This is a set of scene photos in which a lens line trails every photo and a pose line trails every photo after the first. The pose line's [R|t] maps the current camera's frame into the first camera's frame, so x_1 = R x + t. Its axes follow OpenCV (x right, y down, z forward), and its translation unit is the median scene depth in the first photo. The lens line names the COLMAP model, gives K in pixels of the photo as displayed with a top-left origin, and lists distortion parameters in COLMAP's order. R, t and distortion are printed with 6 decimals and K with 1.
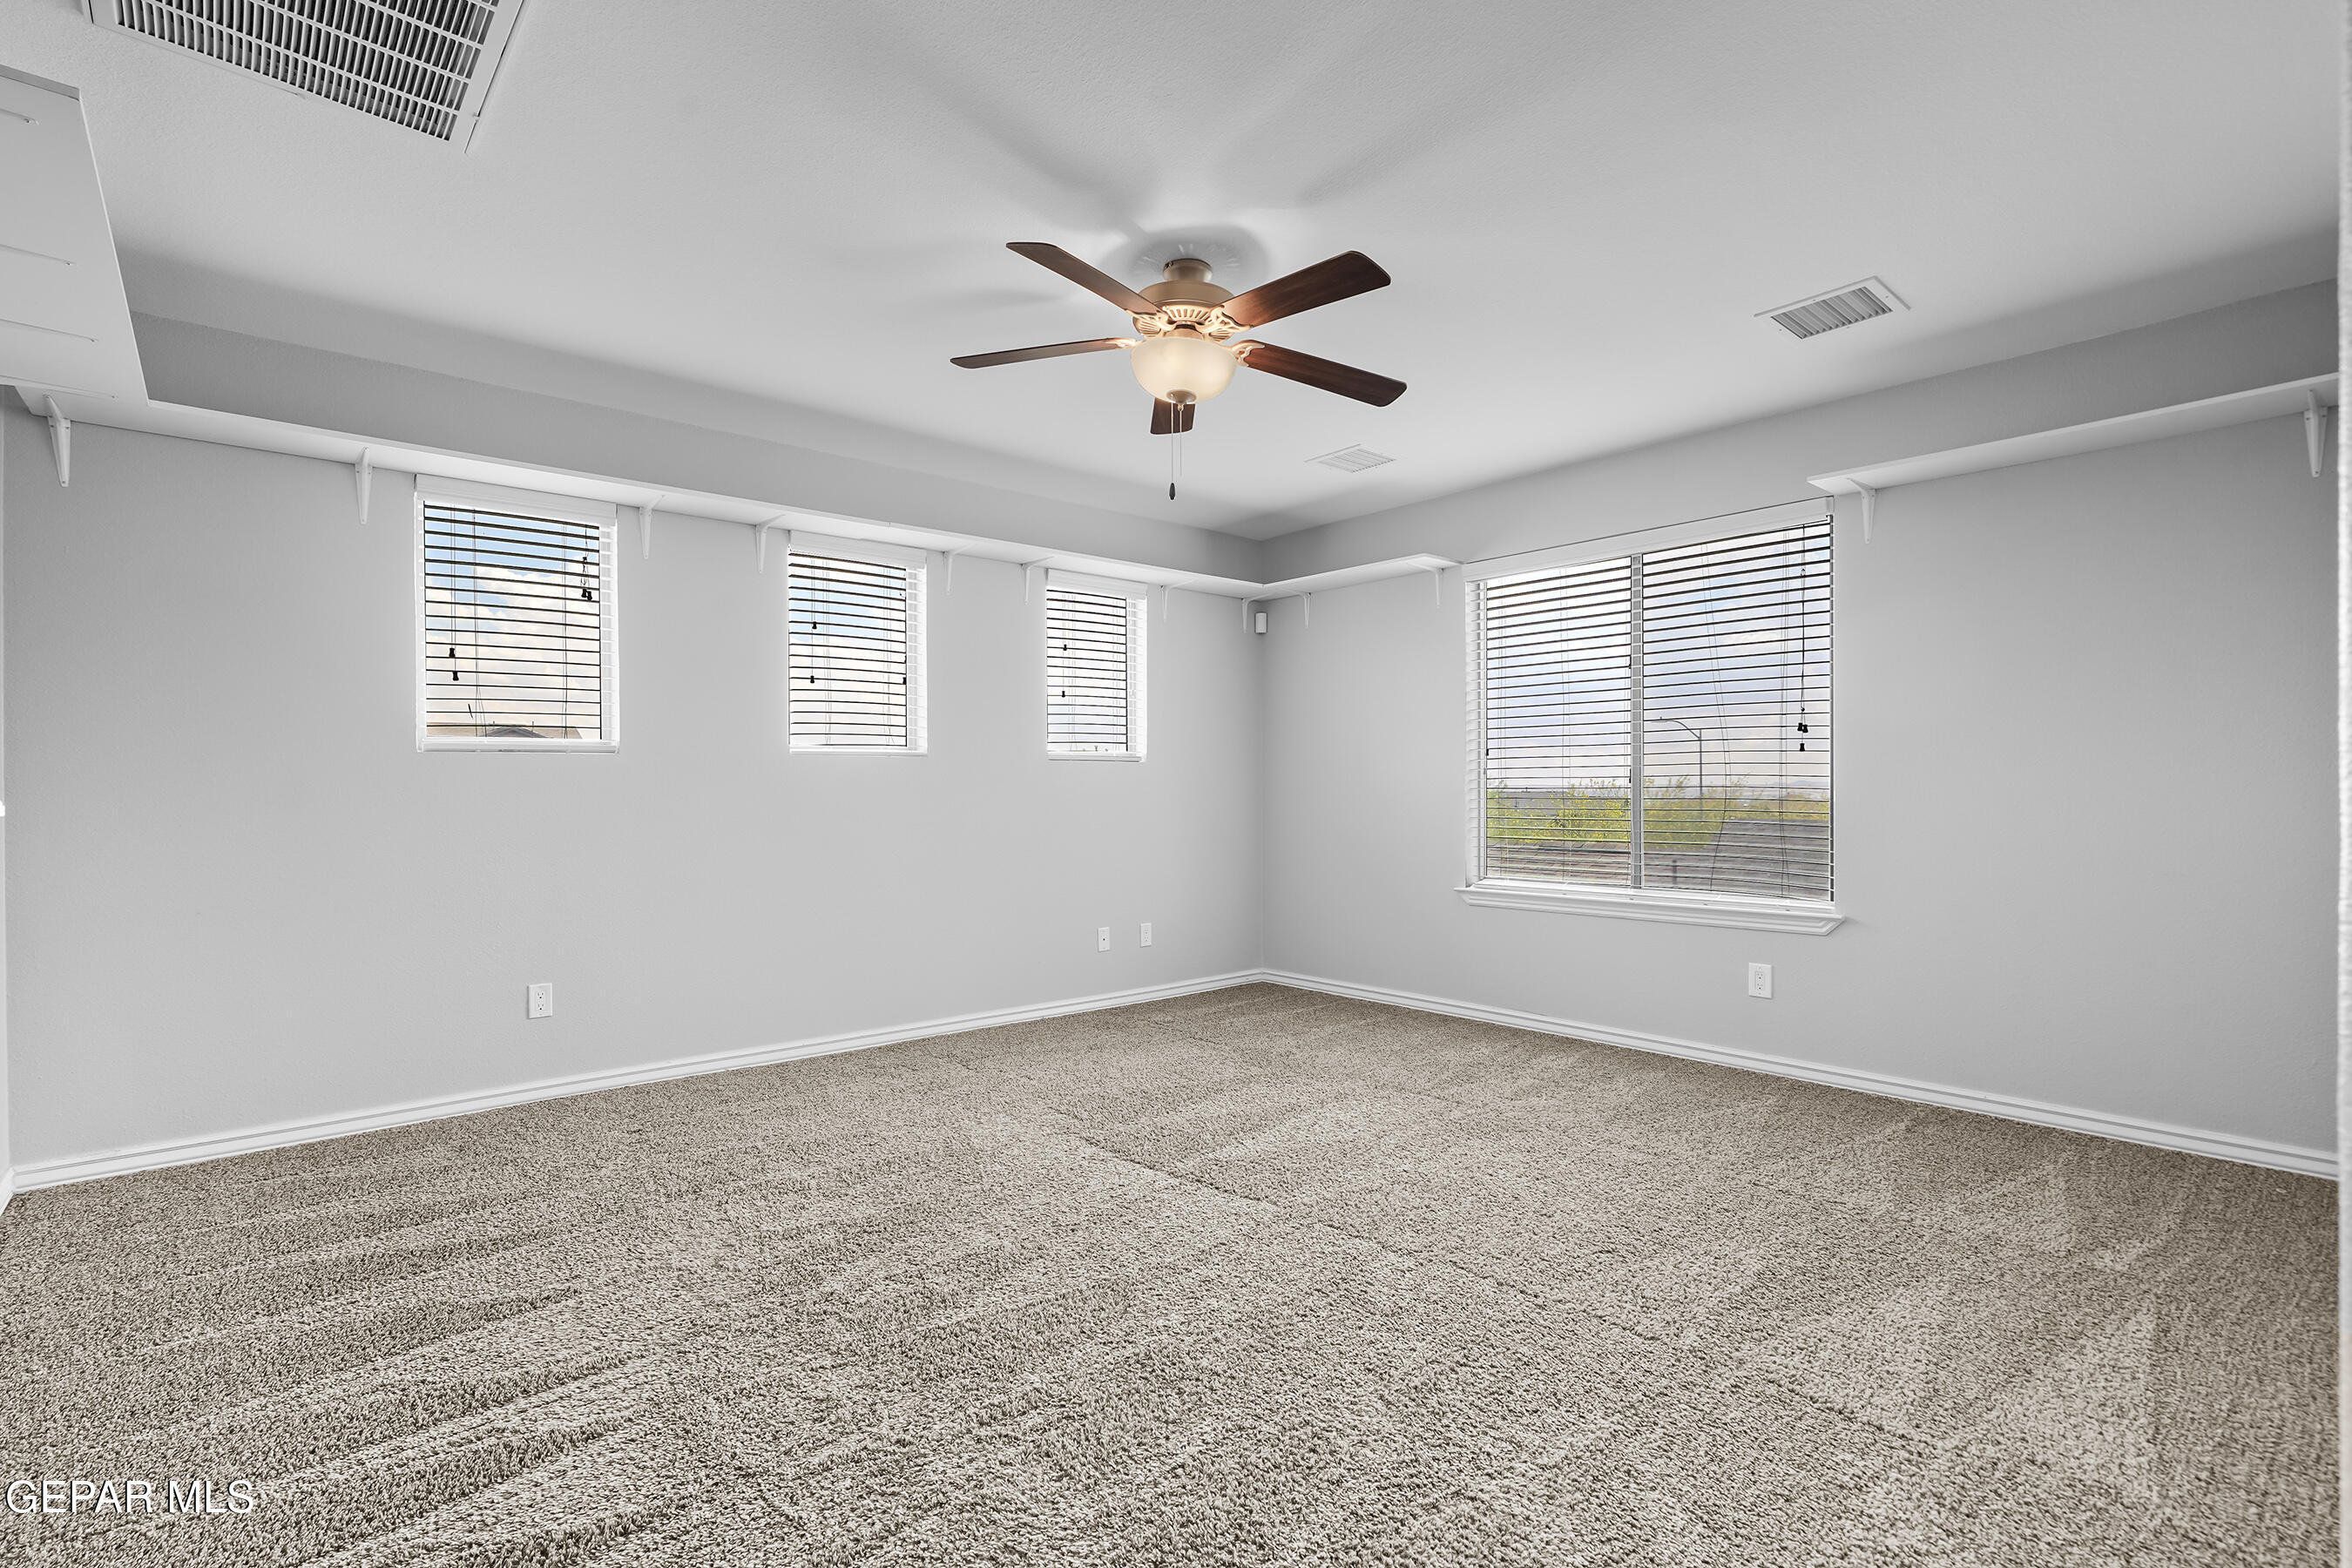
lens RADIAL K [[1078.0, 0, 1171.6], [0, 1078.0, 780.1], [0, 0, 1]] dist [-0.004292, 0.001399]
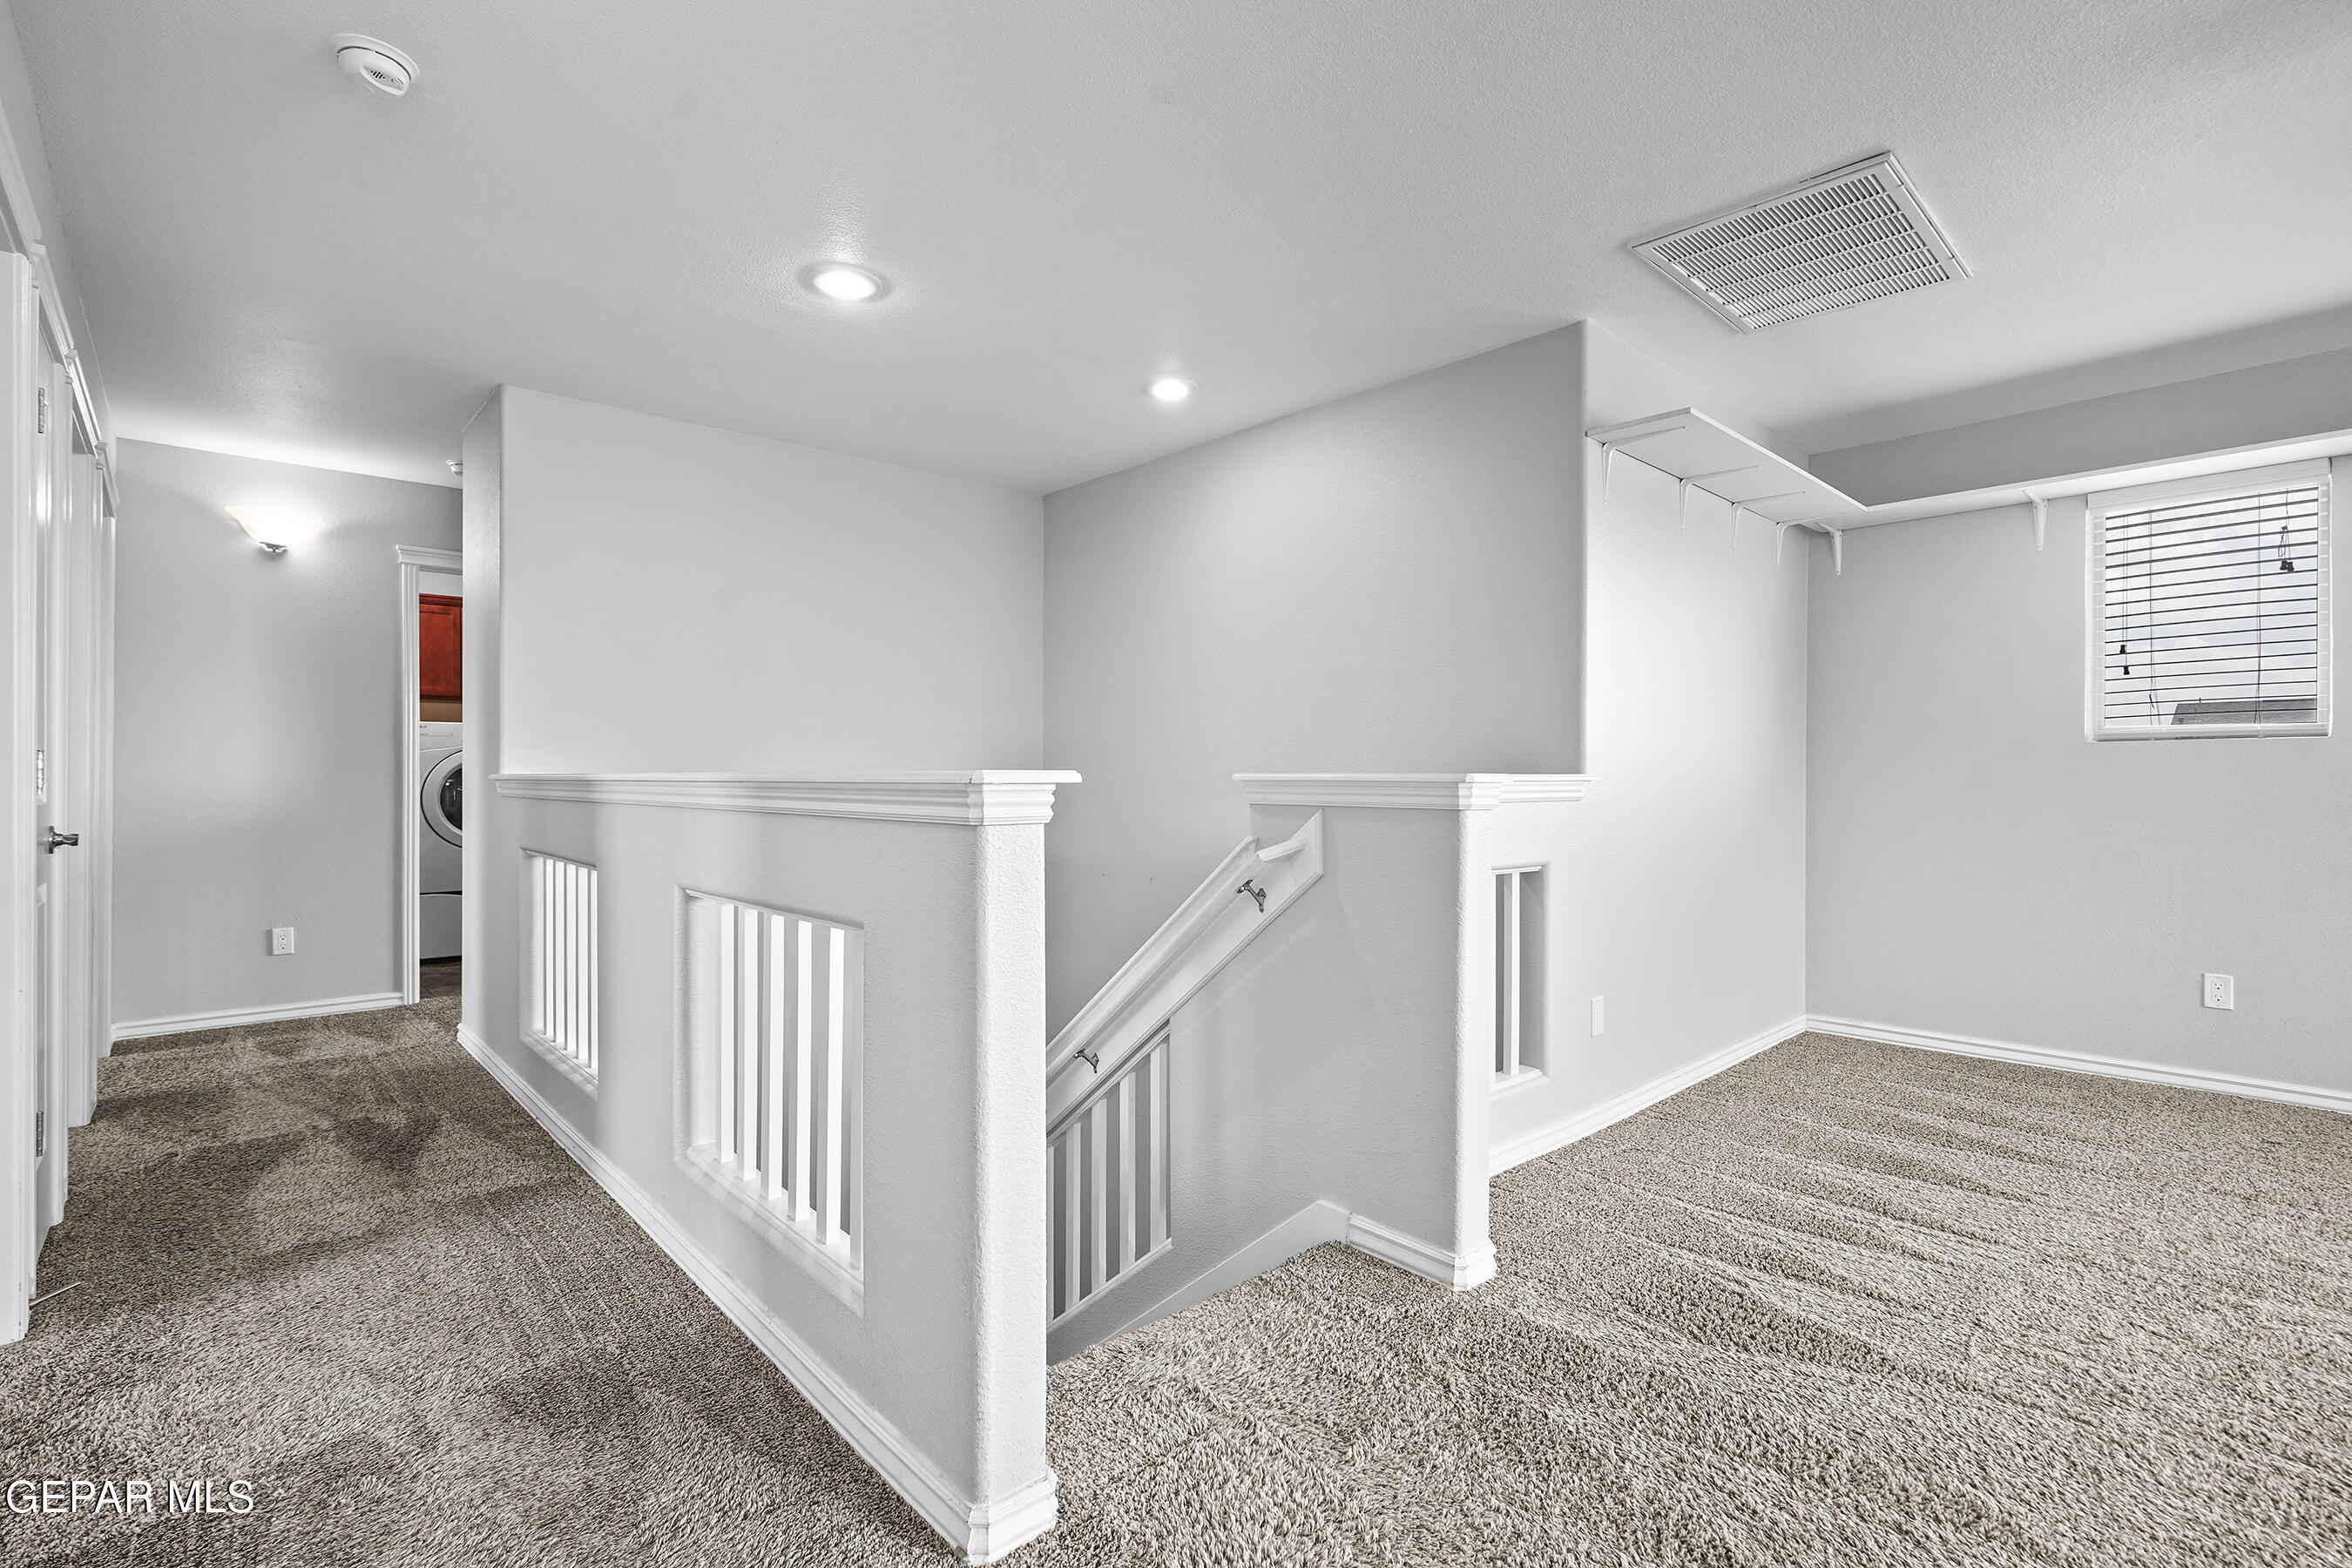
lens RADIAL K [[1078.0, 0, 1165.2], [0, 1078.0, 778.5], [0, 0, 1]] dist [-0.004292, 0.001399]
pose [[0.037360, 0.009669, -0.999255, 0.540606], [0.007786, 0.999920, 0.009967, -0.010592], [0.999272, -0.008152, 0.037282, 0.001854]]
